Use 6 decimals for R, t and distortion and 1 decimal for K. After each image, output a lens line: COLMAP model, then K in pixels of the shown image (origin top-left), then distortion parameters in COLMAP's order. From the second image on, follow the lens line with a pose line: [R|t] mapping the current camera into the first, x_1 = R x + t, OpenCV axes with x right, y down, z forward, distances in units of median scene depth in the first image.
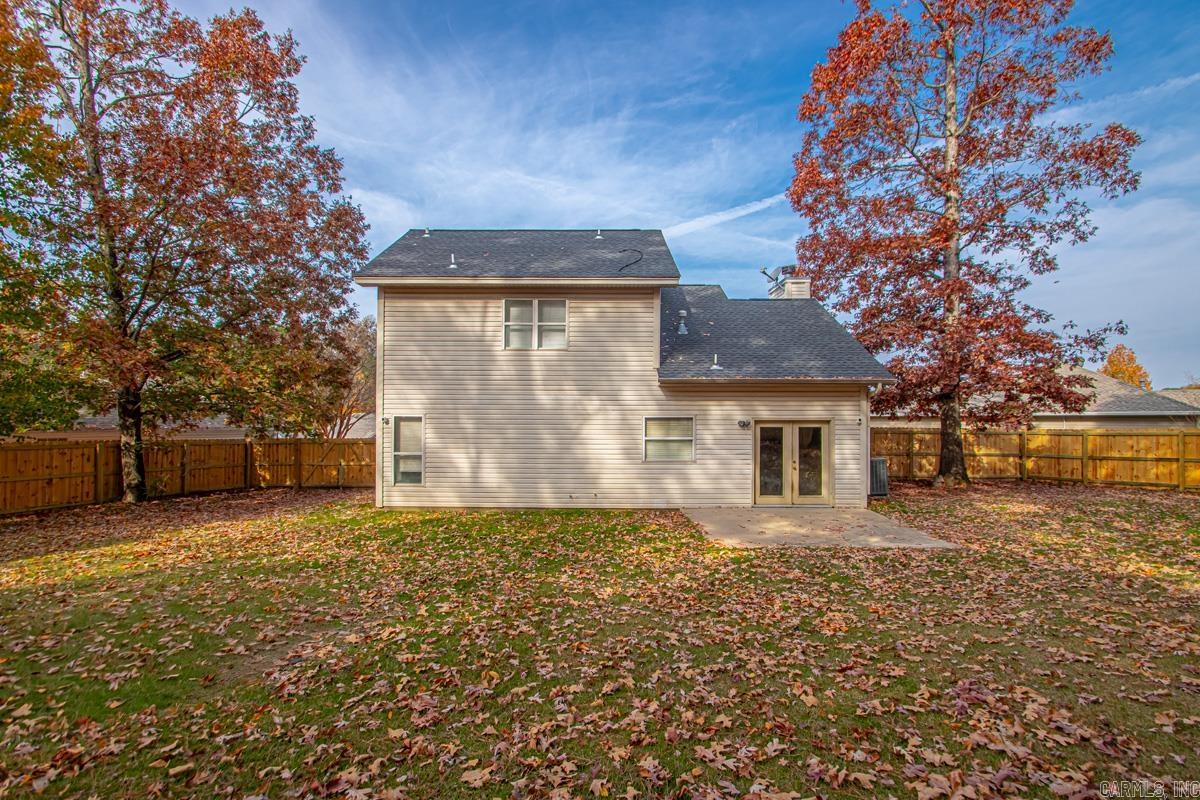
lens RADIAL K [[556.4, 0, 608.3], [0, 556.4, 396.6], [0, 0, 1]] dist [0.022224, -0.018241]
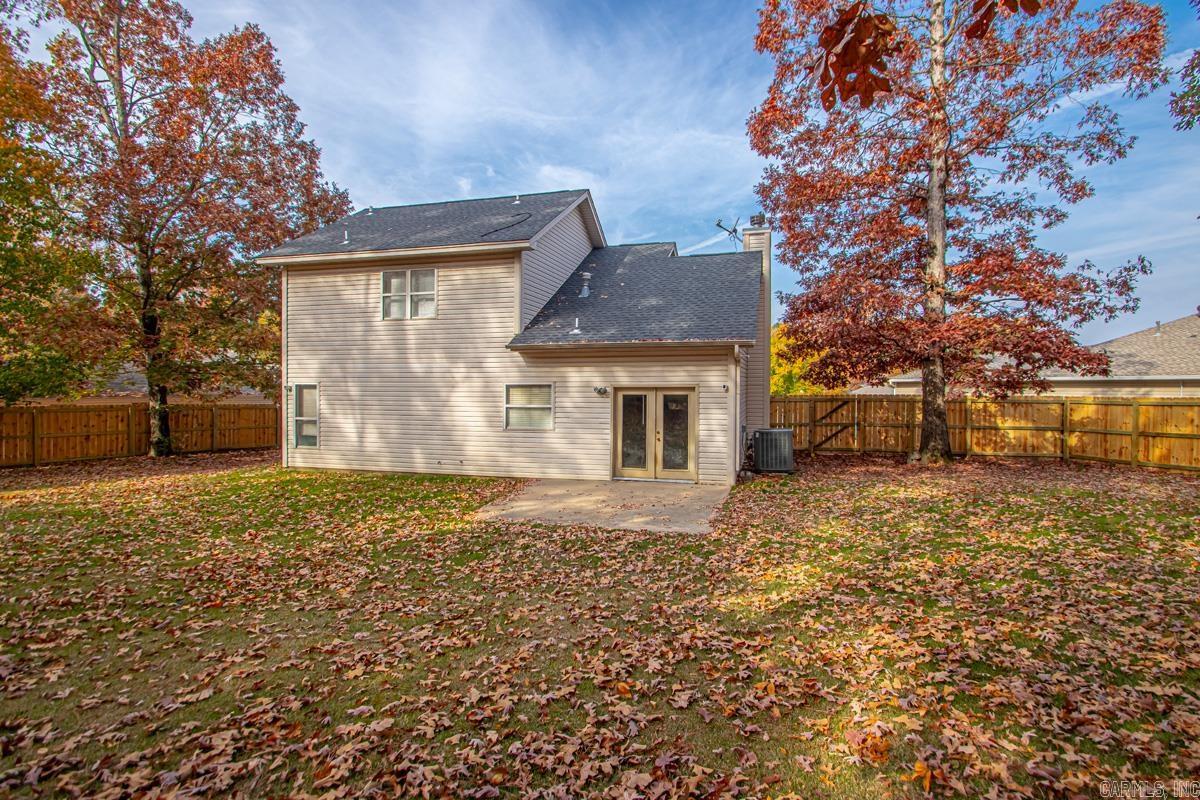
lens RADIAL K [[576.3, 0, 674.4], [0, 576.3, 374.3], [0, 0, 1]] dist [0.020491, -0.019943]
pose [[0.969473, -0.007454, -0.245086, 0.598078], [0.012715, 0.999721, 0.019890, 0.002502], [0.244869, -0.022399, 0.969297, 0.082967]]
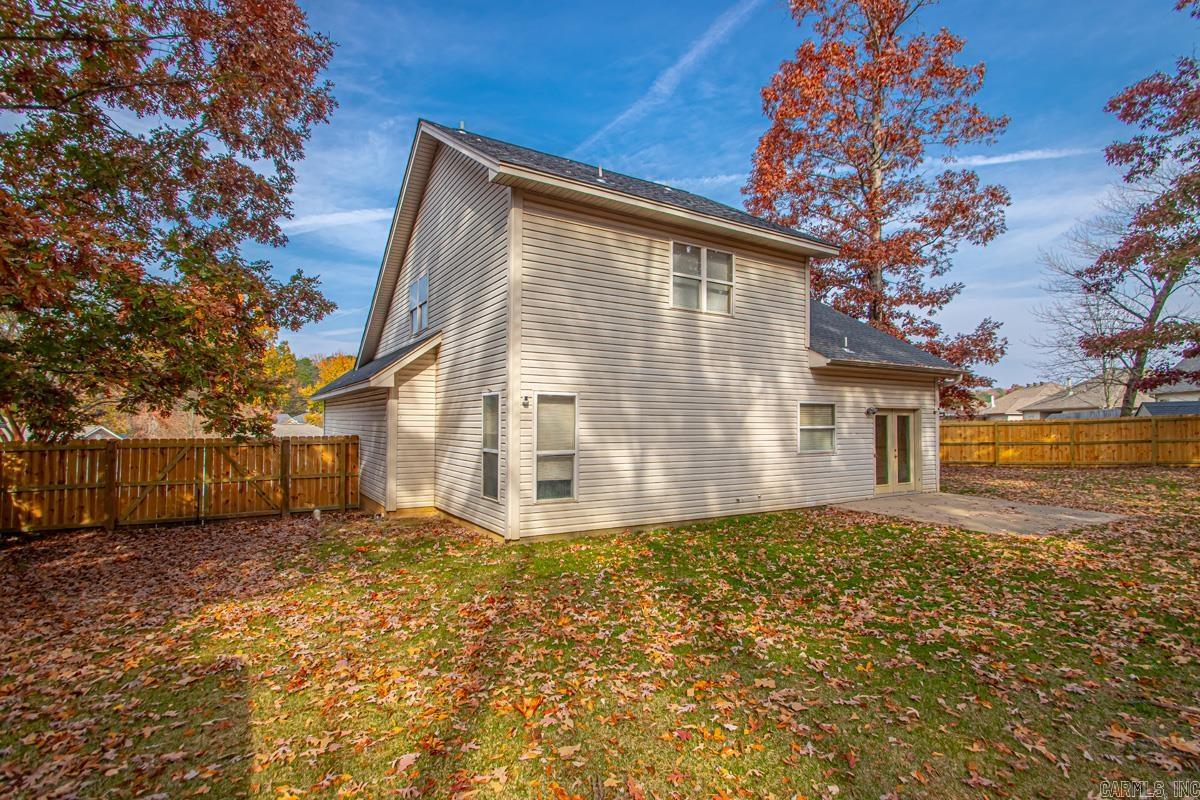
lens RADIAL K [[556.4, 0, 608.3], [0, 556.4, 396.6], [0, 0, 1]] dist [0.022224, -0.018241]
pose [[0.859429, 0.022573, 0.510757, -0.627495], [-0.019512, 0.999745, -0.011352, 0.042534], [-0.510883, -0.000210, 0.859650, 0.402123]]
